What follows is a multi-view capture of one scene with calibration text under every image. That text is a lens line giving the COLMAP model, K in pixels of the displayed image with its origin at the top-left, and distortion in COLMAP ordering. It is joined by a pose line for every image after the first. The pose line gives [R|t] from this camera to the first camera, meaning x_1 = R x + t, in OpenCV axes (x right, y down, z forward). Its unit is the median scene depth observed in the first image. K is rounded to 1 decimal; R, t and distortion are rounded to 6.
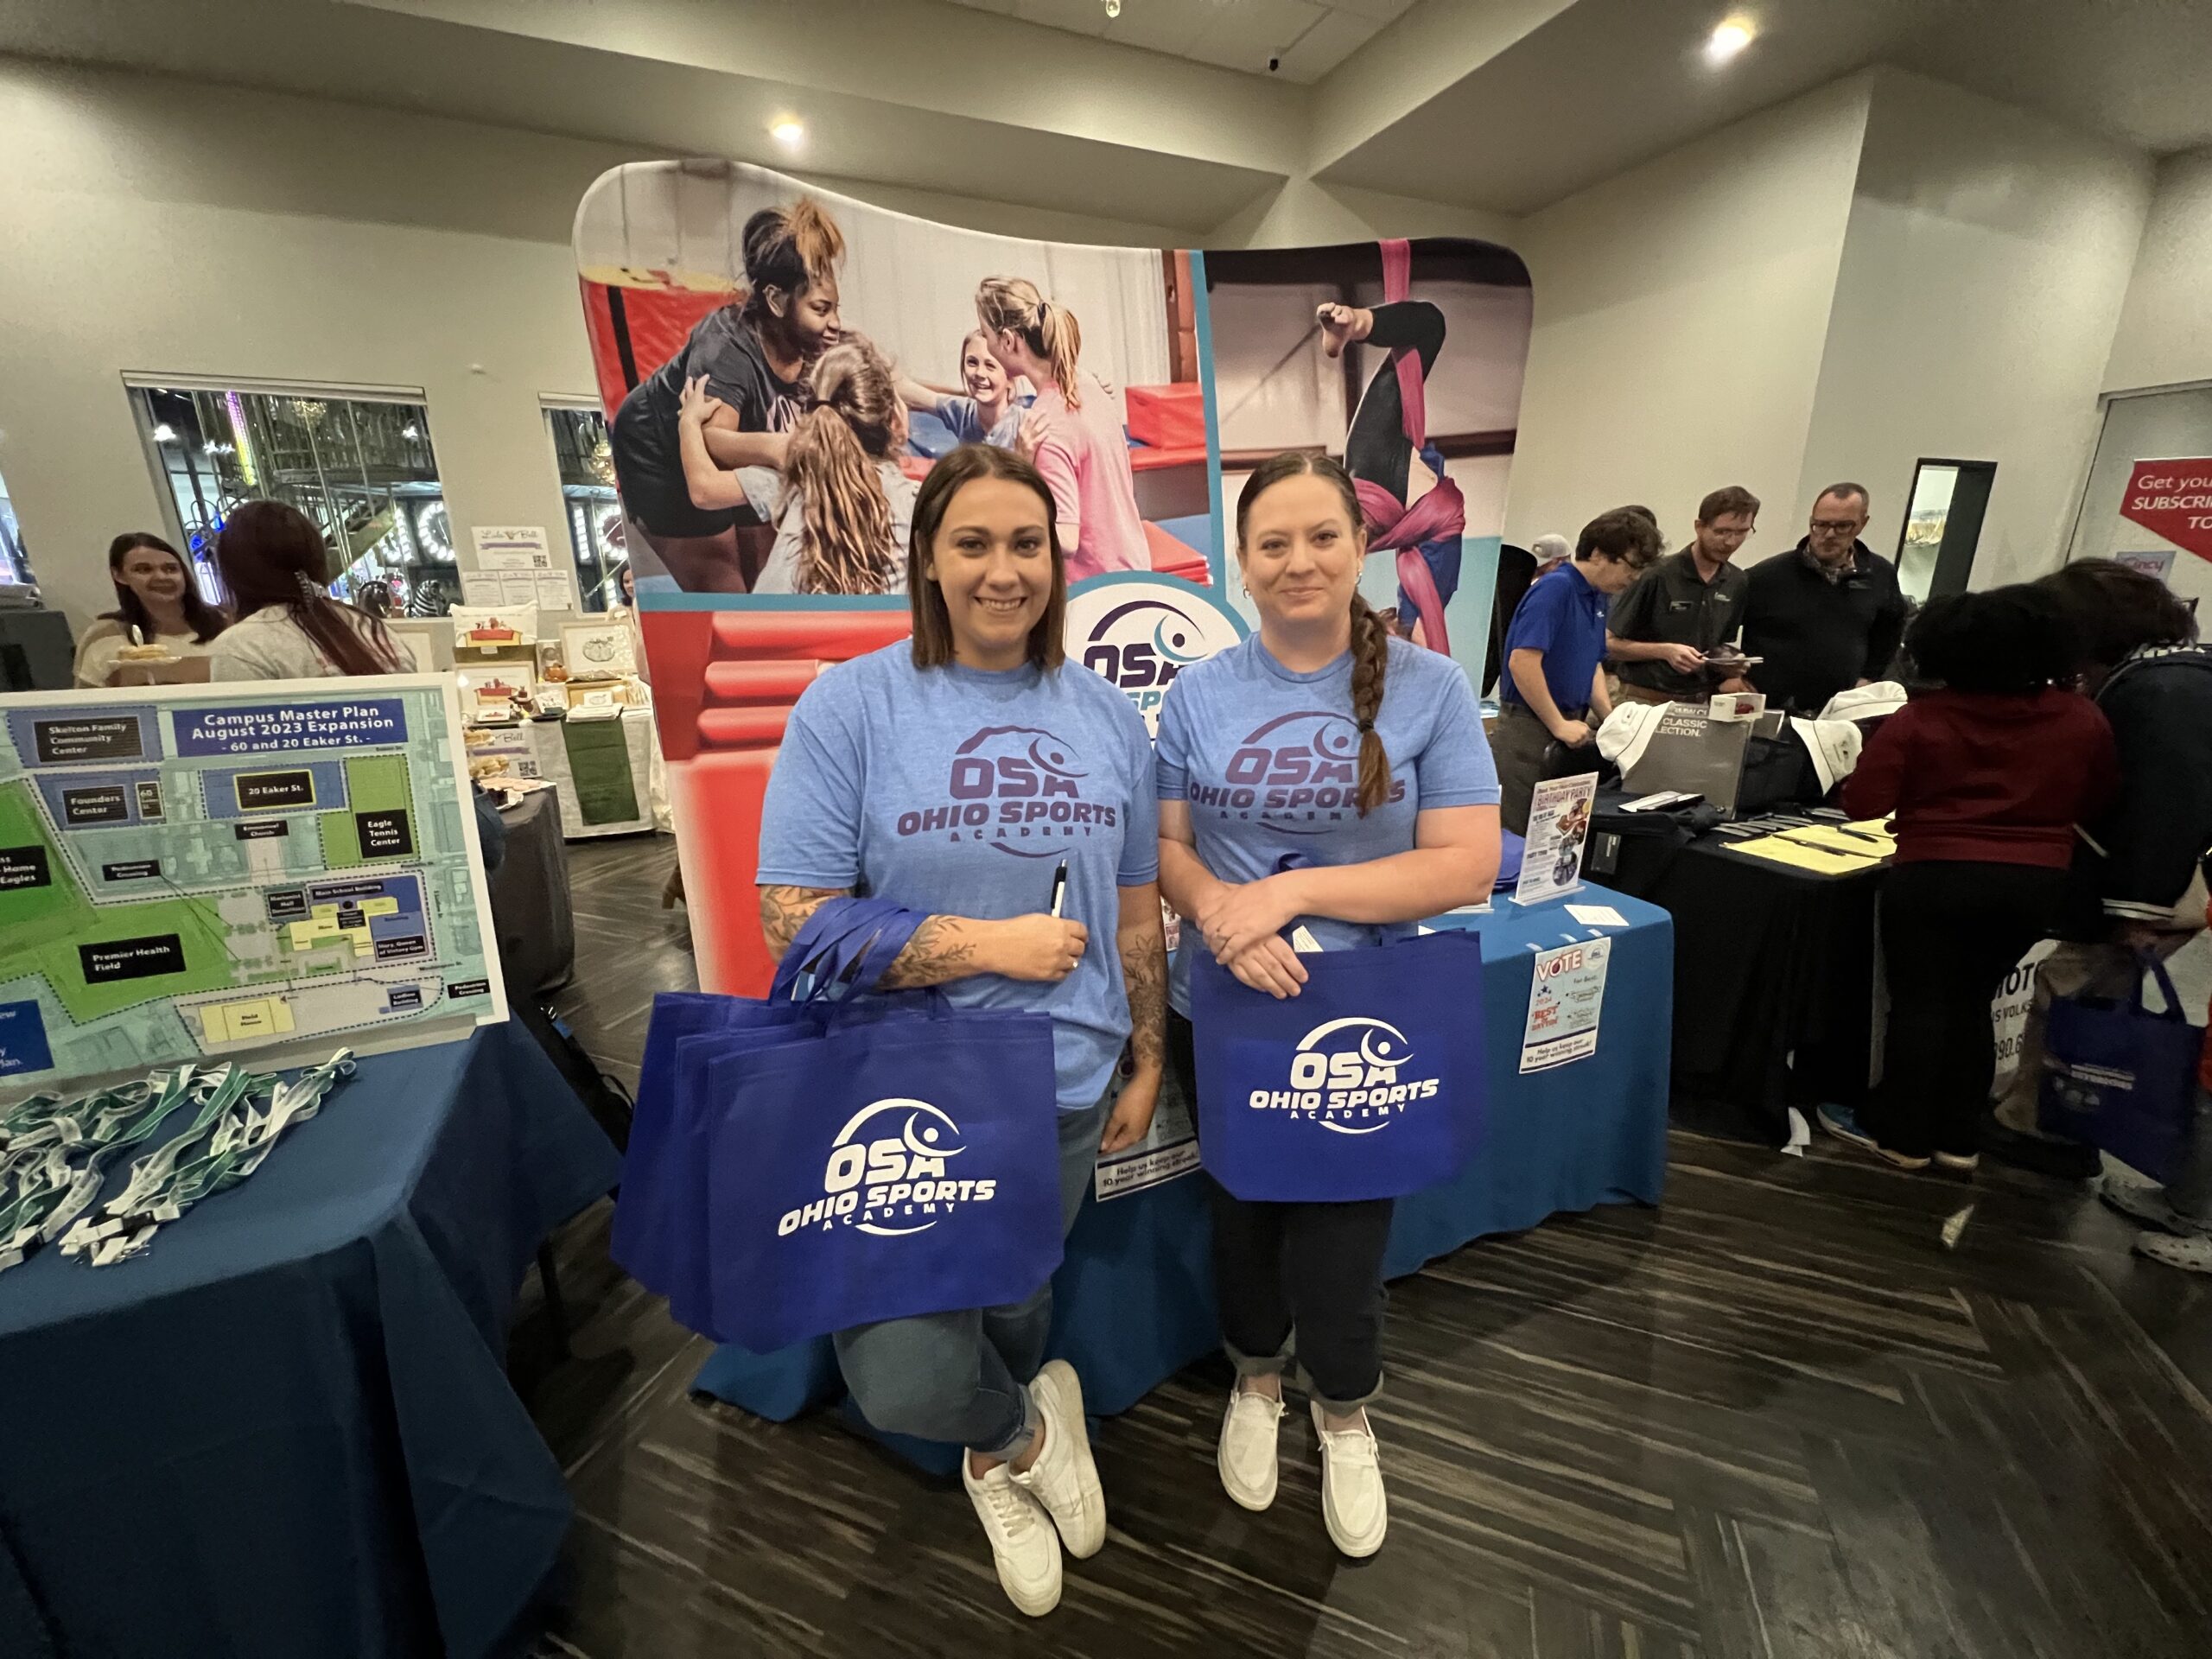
lens RADIAL K [[892.6, 0, 1101.1], [0, 892.6, 827.4], [0, 0, 1]] dist [0.001232, -0.000026]
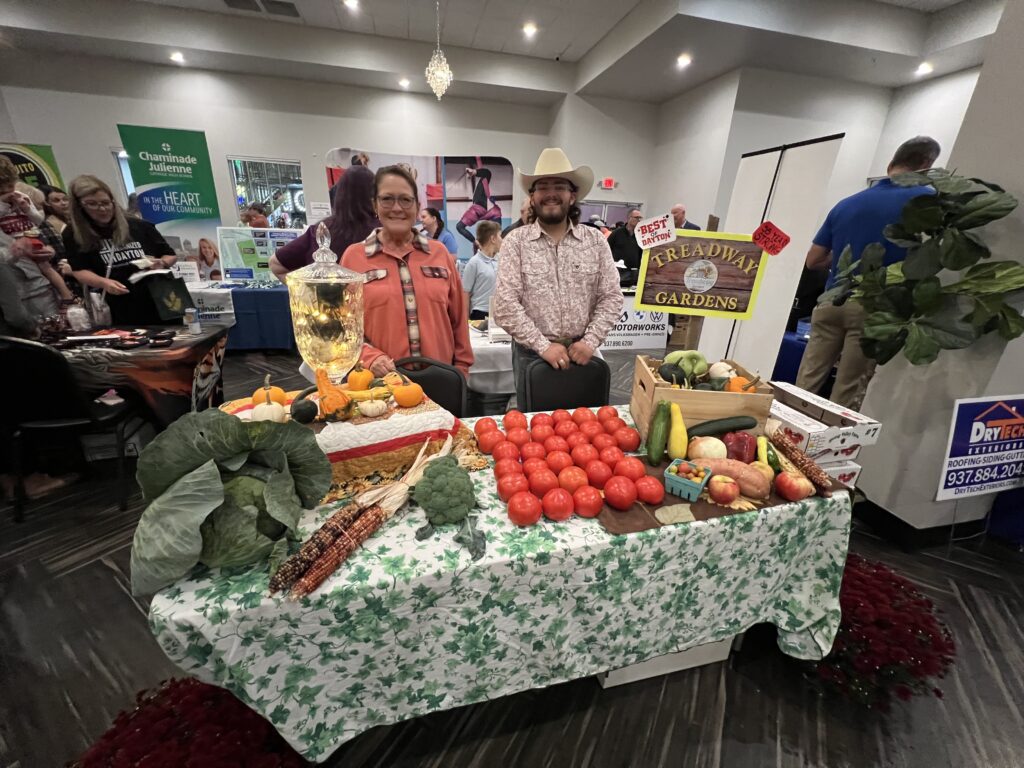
lens RADIAL K [[413.2, 0, 508.4], [0, 413.2, 383.9], [0, 0, 1]] dist [0.001232, -0.000026]
pose [[0.982436, 0.110849, -0.150106, 0.997094], [-0.098692, 0.991380, 0.086168, 0.399168], [0.158364, -0.069840, 0.984908, -1.369613]]
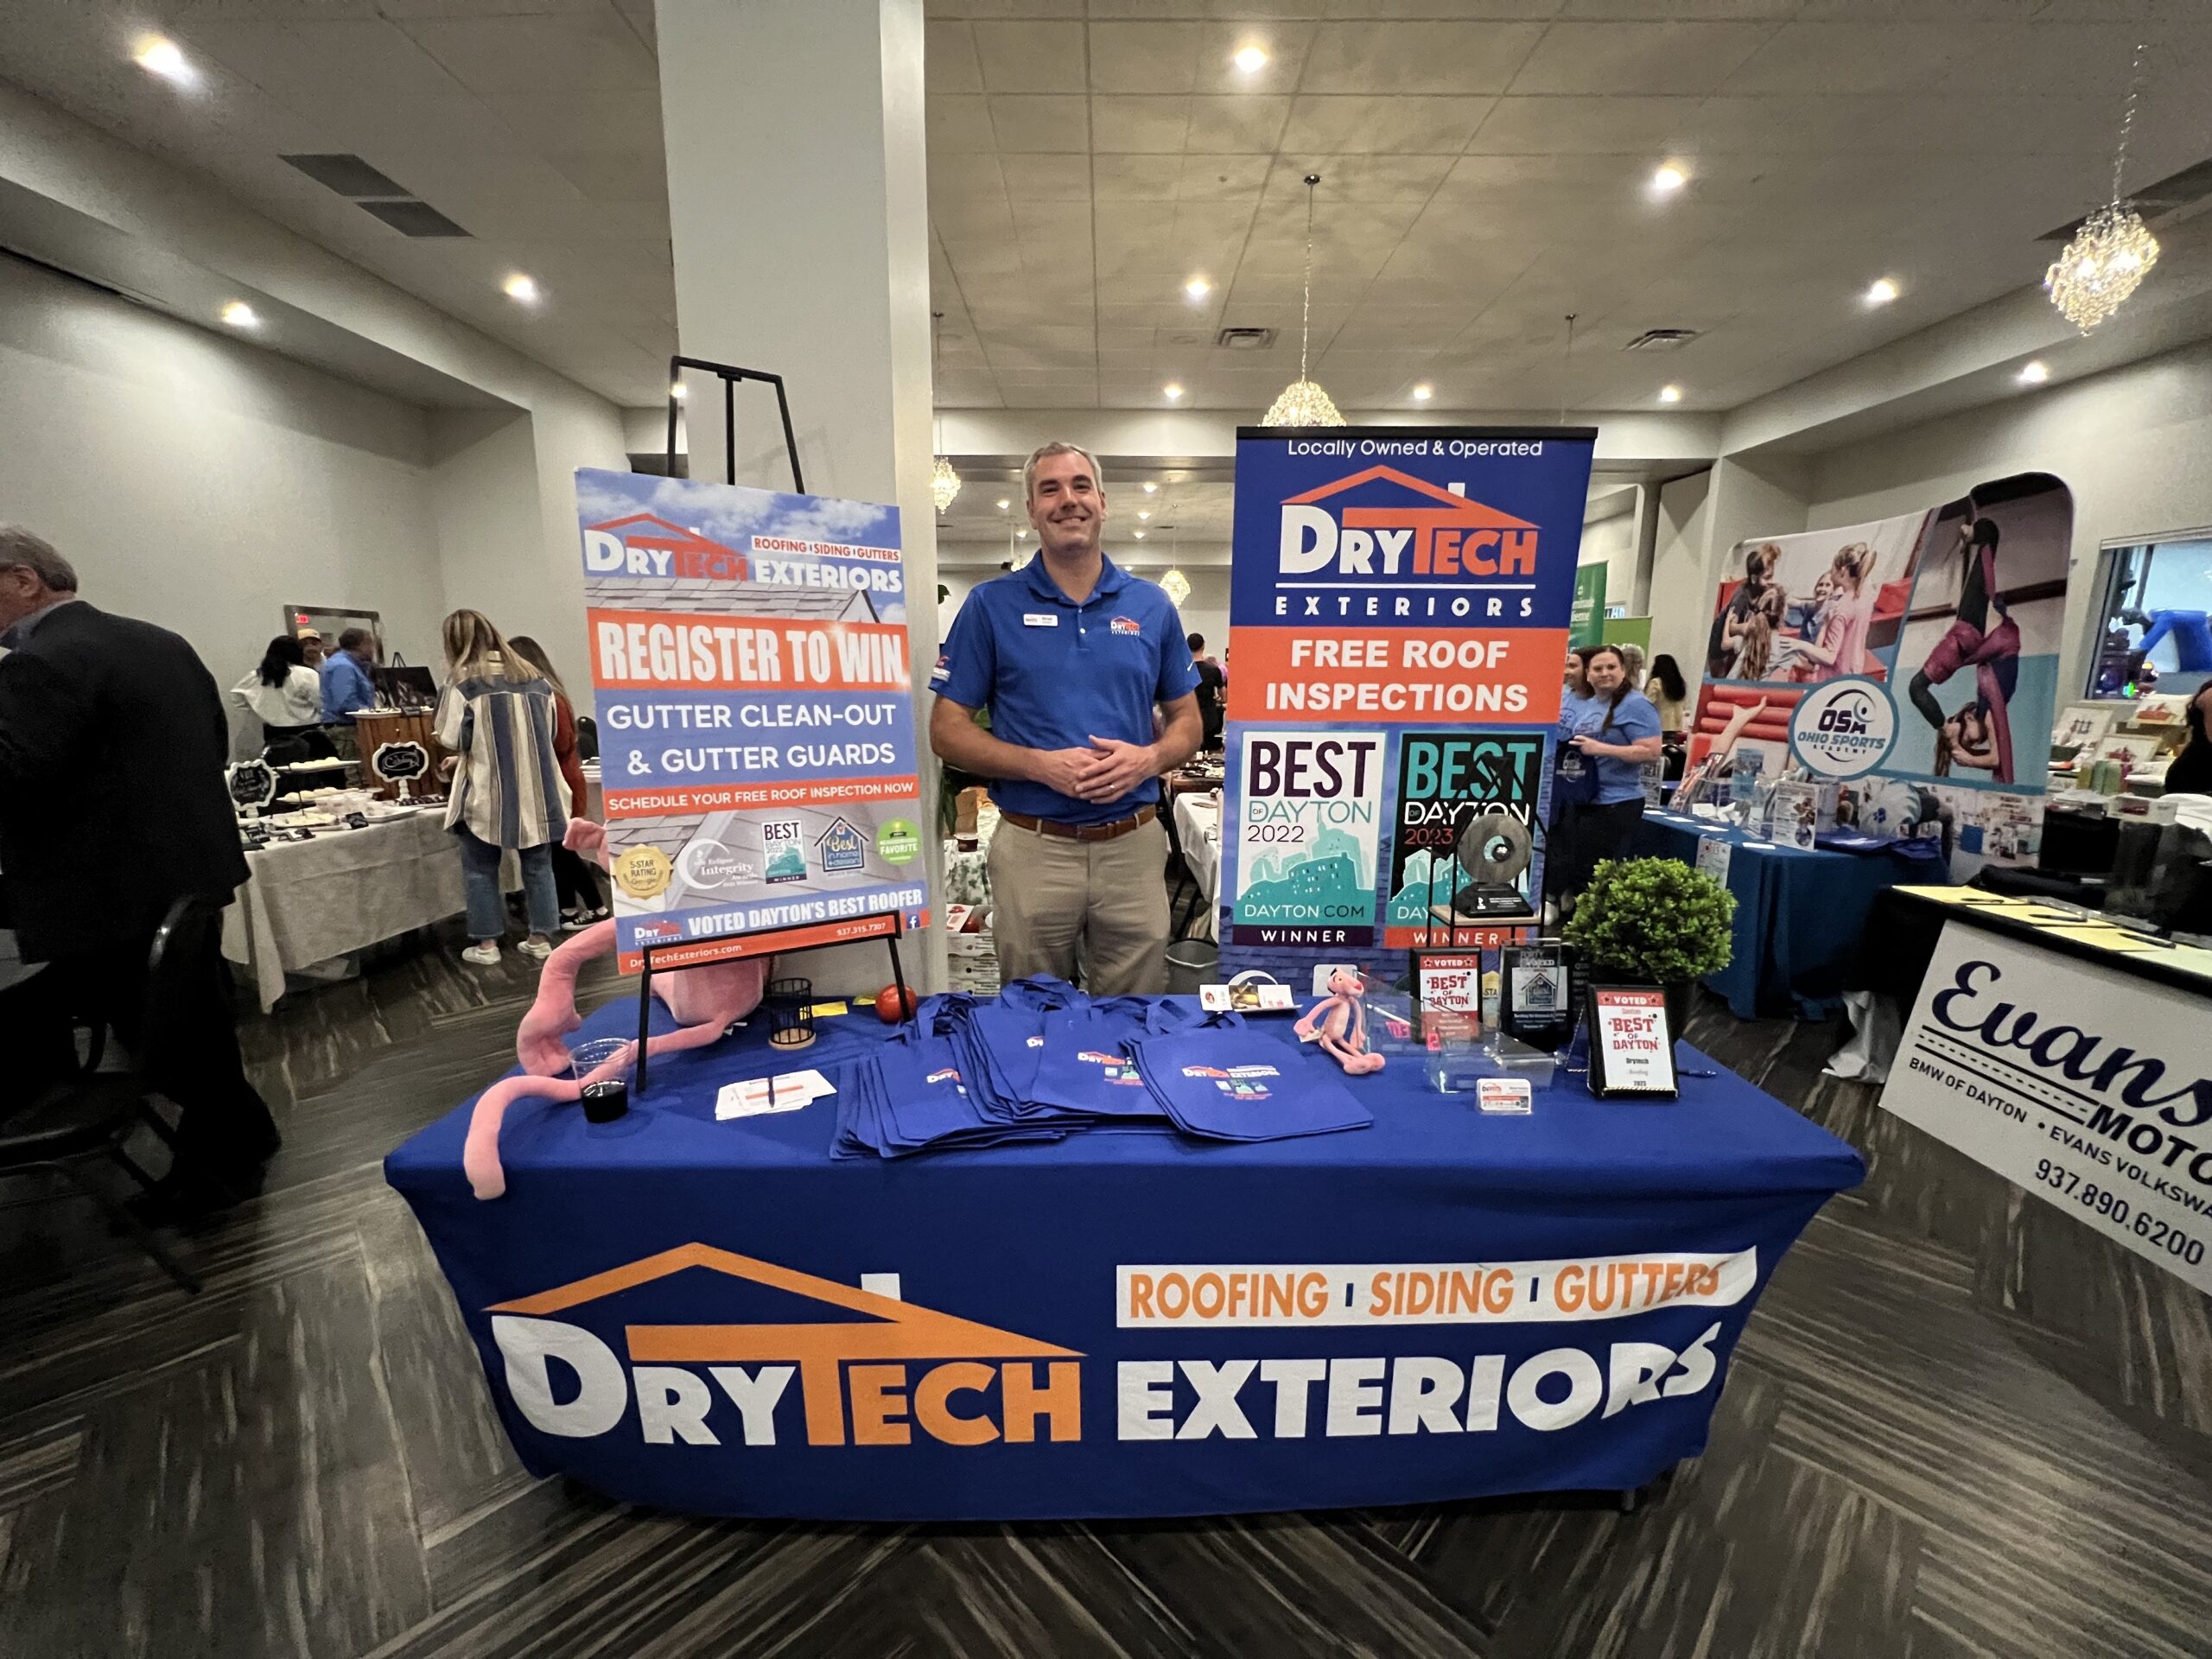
lens RADIAL K [[892.6, 0, 1111.3], [0, 892.6, 830.0], [0, 0, 1]] dist [0.001232, -0.000026]
pose [[-0.394048, 0.177689, -0.901750, 2.669815], [-0.251698, 0.922763, 0.291817, -0.140214], [0.883954, 0.341958, -0.318889, 0.313408]]
